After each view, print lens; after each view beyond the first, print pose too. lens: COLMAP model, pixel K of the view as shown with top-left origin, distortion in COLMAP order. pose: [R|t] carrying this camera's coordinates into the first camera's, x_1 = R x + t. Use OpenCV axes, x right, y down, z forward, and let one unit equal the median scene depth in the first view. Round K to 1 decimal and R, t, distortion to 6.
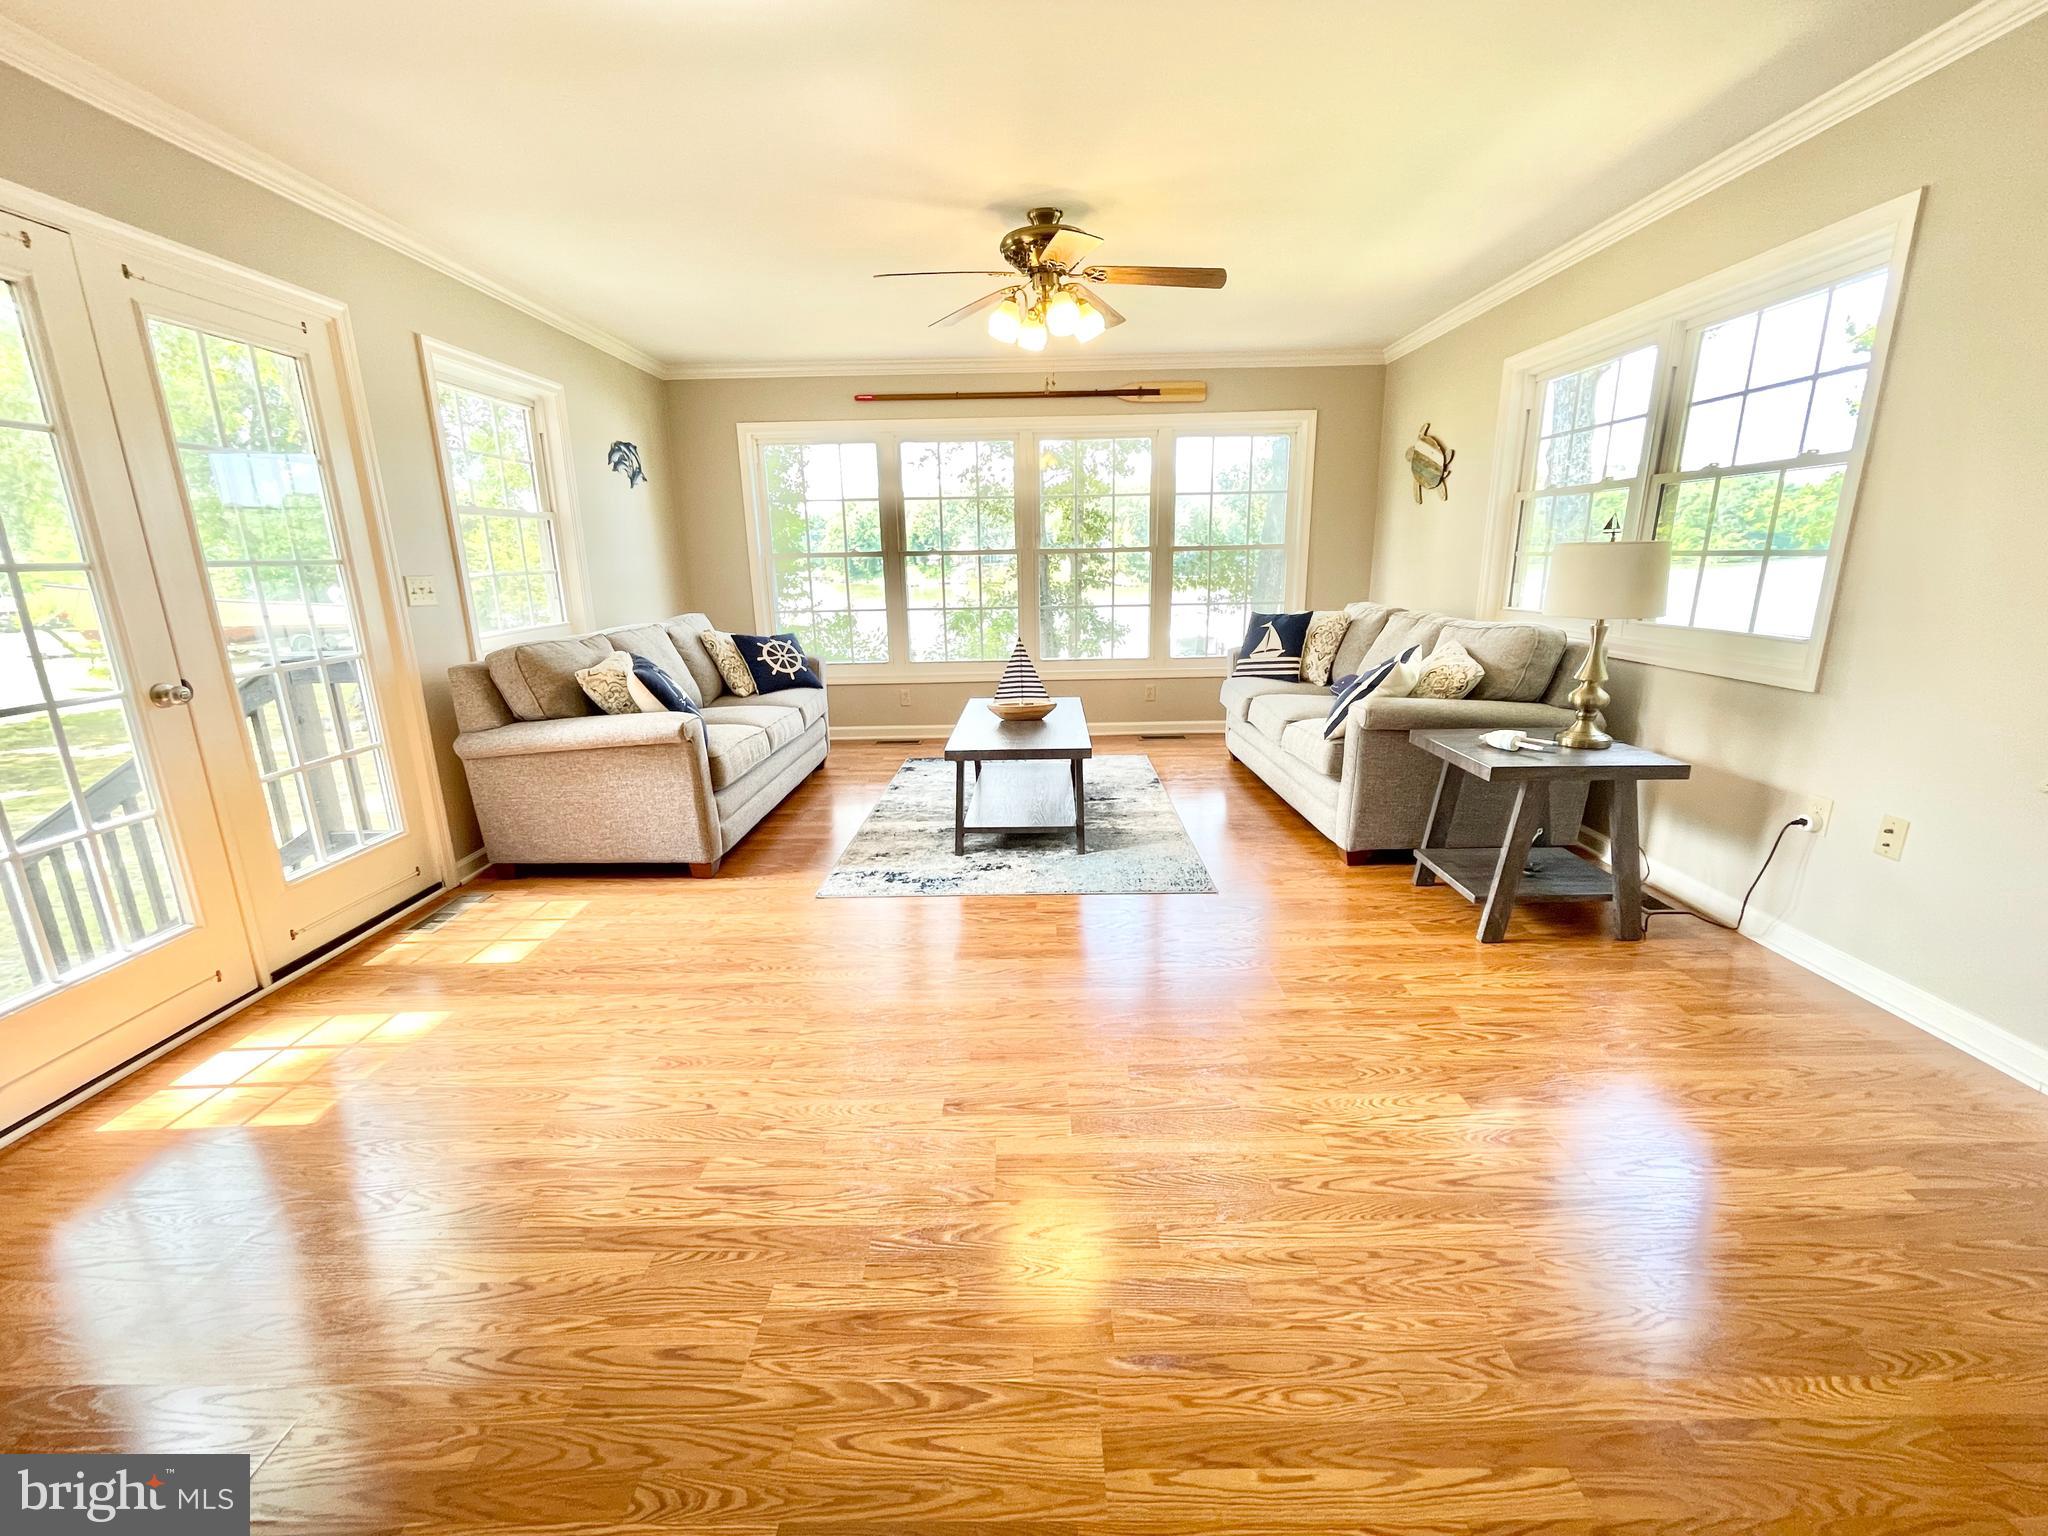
lens RADIAL K [[831.7, 0, 1020.8], [0, 831.7, 766.7], [0, 0, 1]] dist [-0.000286, -0.000161]
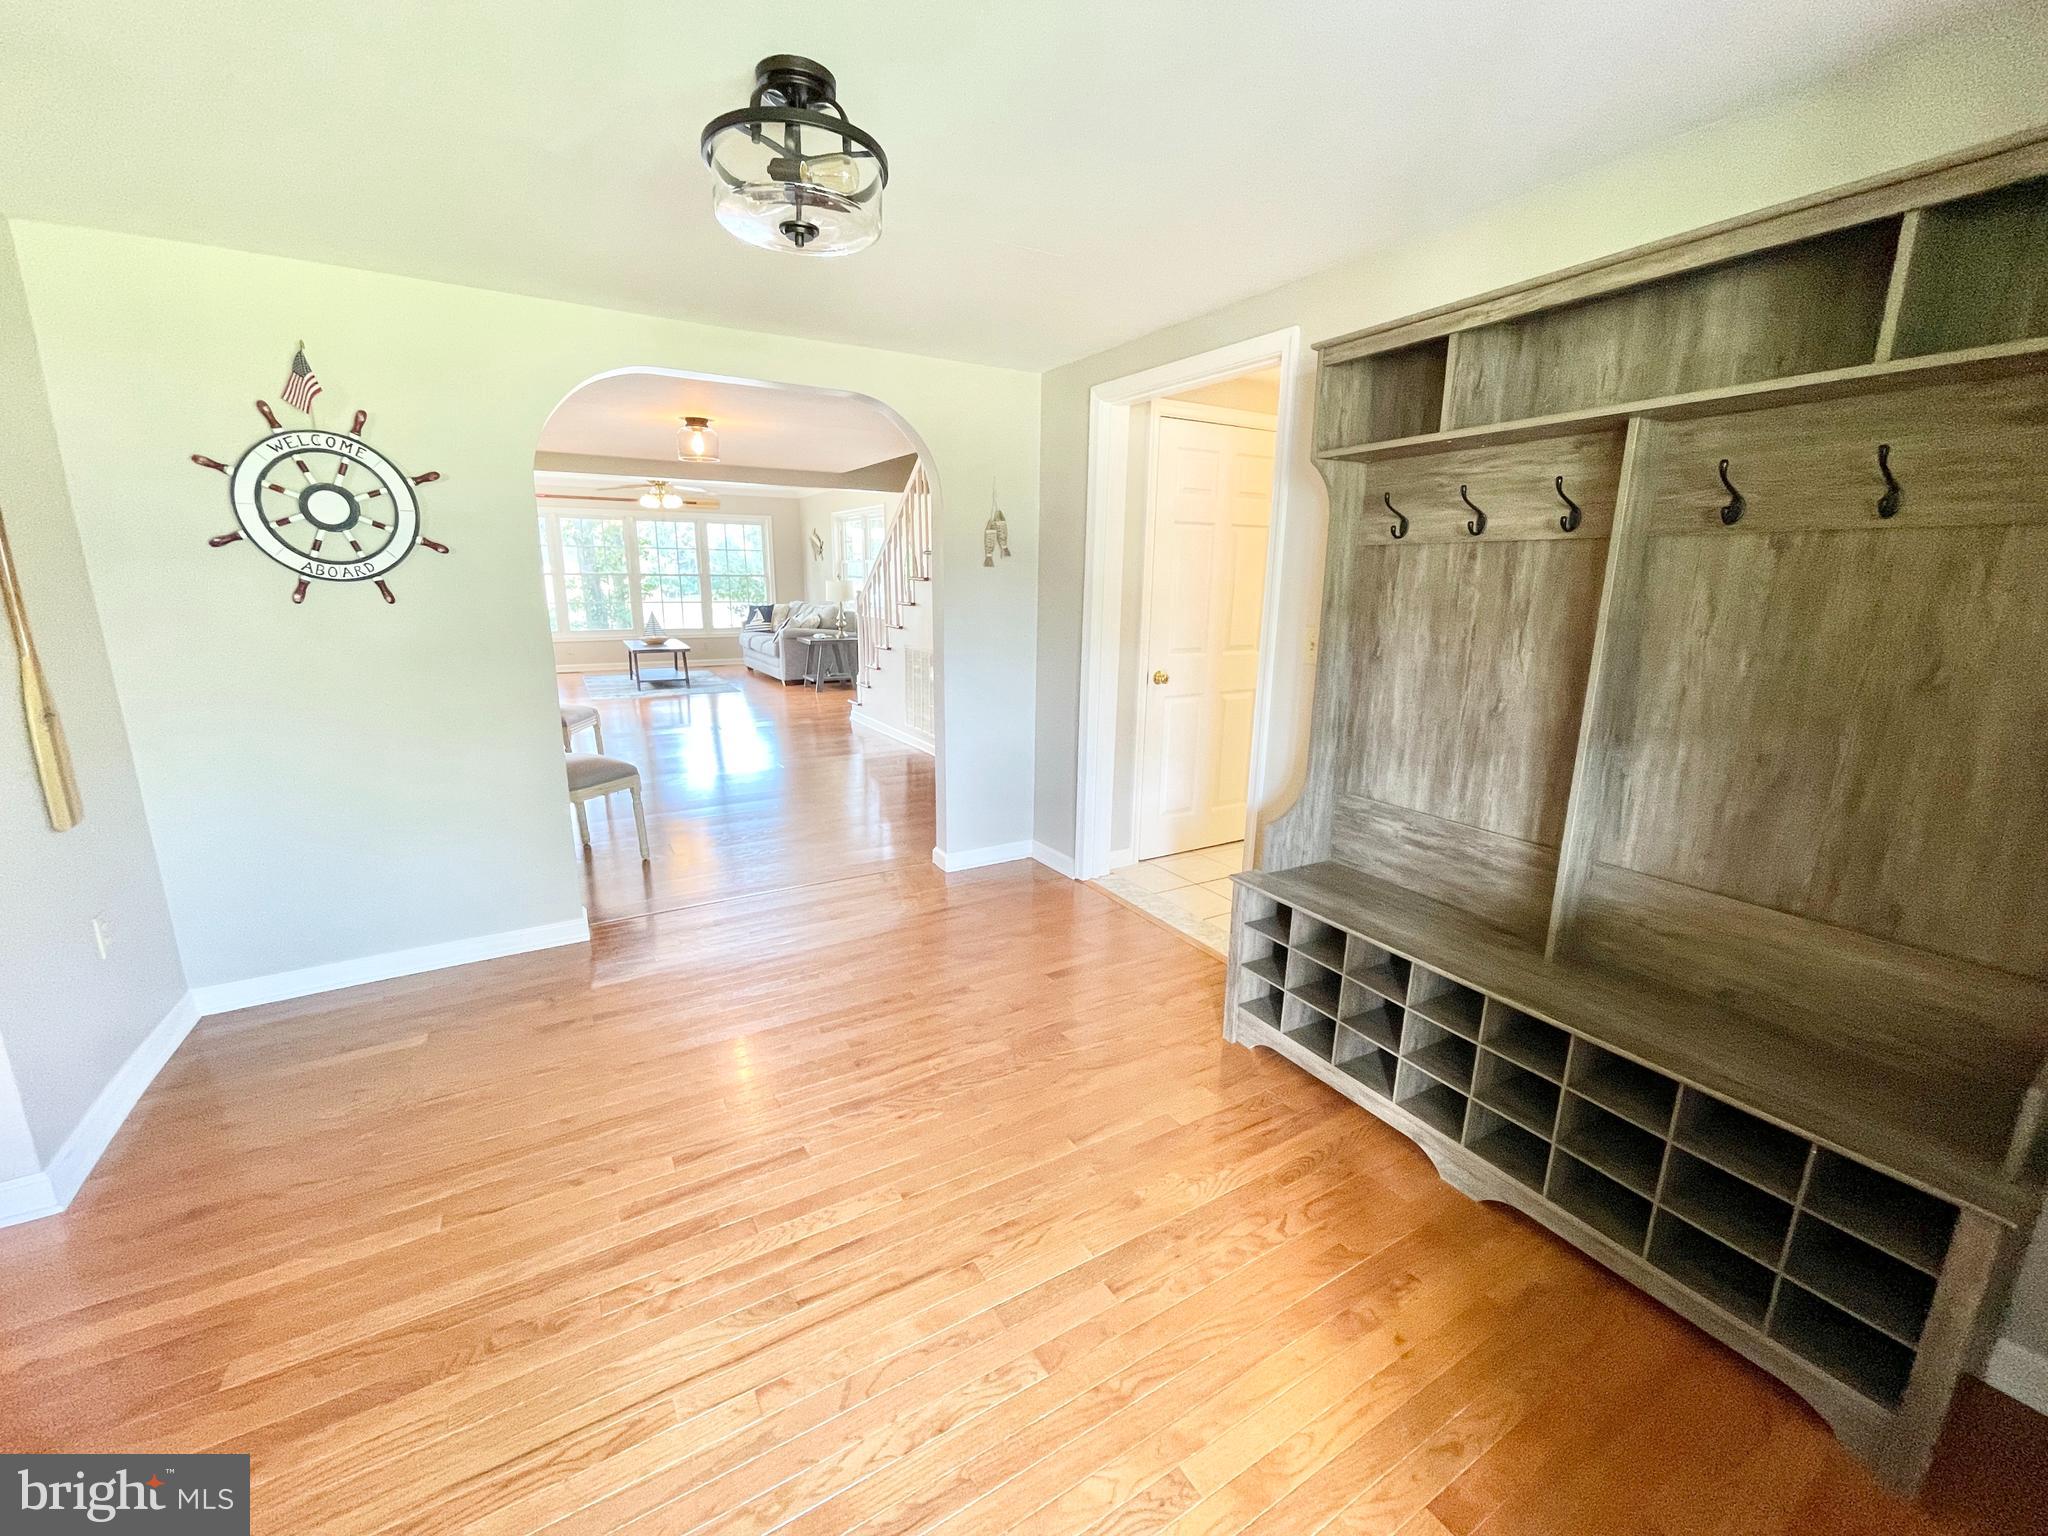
lens RADIAL K [[831.7, 0, 1028.2], [0, 831.7, 768.2], [0, 0, 1]] dist [-0.000286, -0.000161]
pose [[0.854856, -0.084467, 0.511945, -0.288892], [0.096464, 0.995331, 0.003143, 0.345553], [-0.509820, 0.046697, 0.859013, -1.404484]]
